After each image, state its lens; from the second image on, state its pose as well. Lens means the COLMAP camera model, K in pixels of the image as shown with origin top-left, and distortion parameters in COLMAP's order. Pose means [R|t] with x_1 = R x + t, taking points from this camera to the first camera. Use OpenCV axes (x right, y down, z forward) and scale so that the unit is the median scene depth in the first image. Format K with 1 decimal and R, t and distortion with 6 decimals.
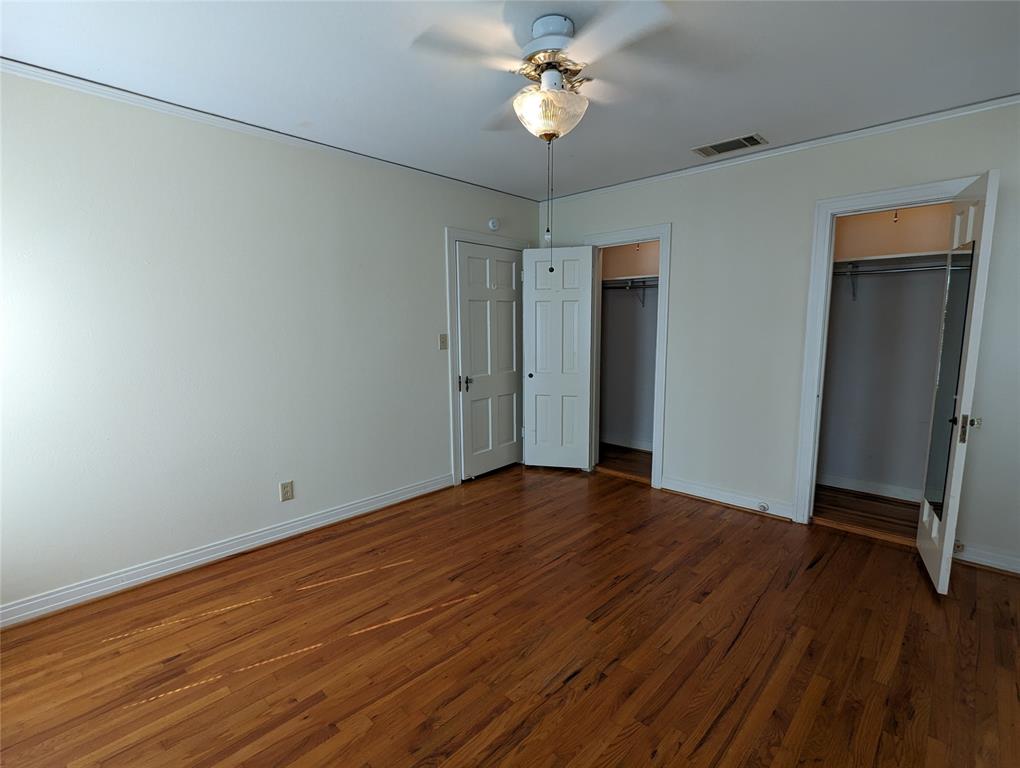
lens RADIAL K [[485.2, 0, 501.9], [0, 485.2, 387.2], [0, 0, 1]] dist [-0.003017, -0.000007]
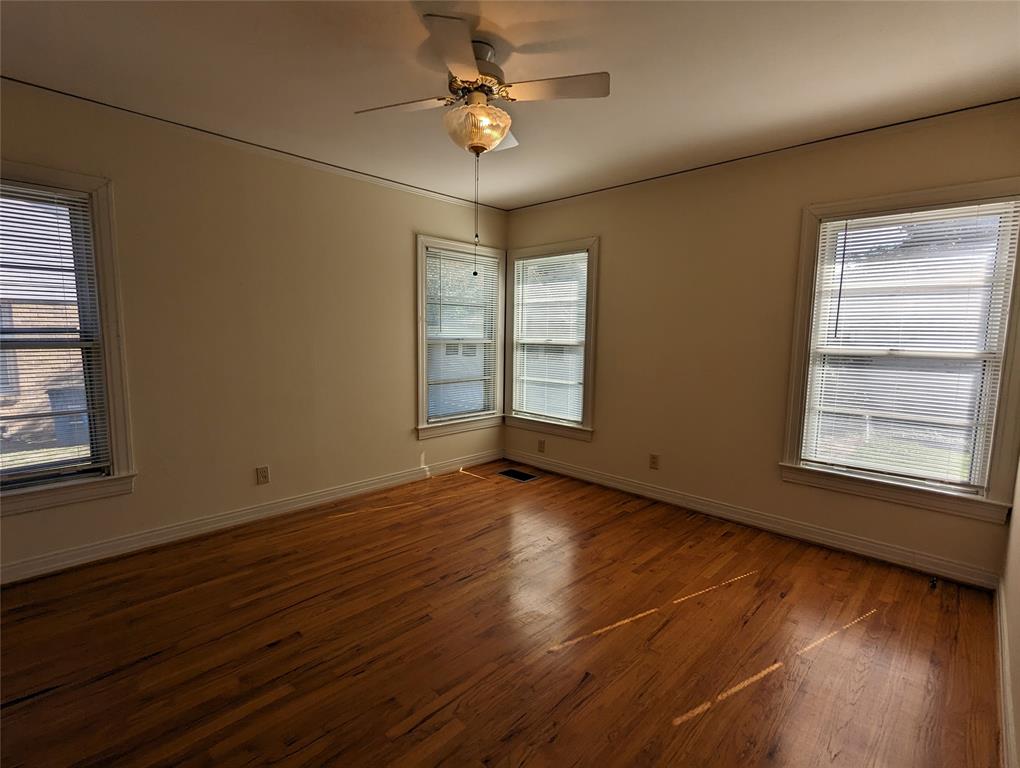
lens RADIAL K [[485.2, 0, 501.9], [0, 485.2, 387.2], [0, 0, 1]] dist [-0.003017, -0.000007]
pose [[-0.999960, -0.007184, 0.005417, 0.030253], [-0.005715, 0.972152, 0.234283, -0.217516], [-0.006949, 0.234242, -0.972153, 1.867527]]
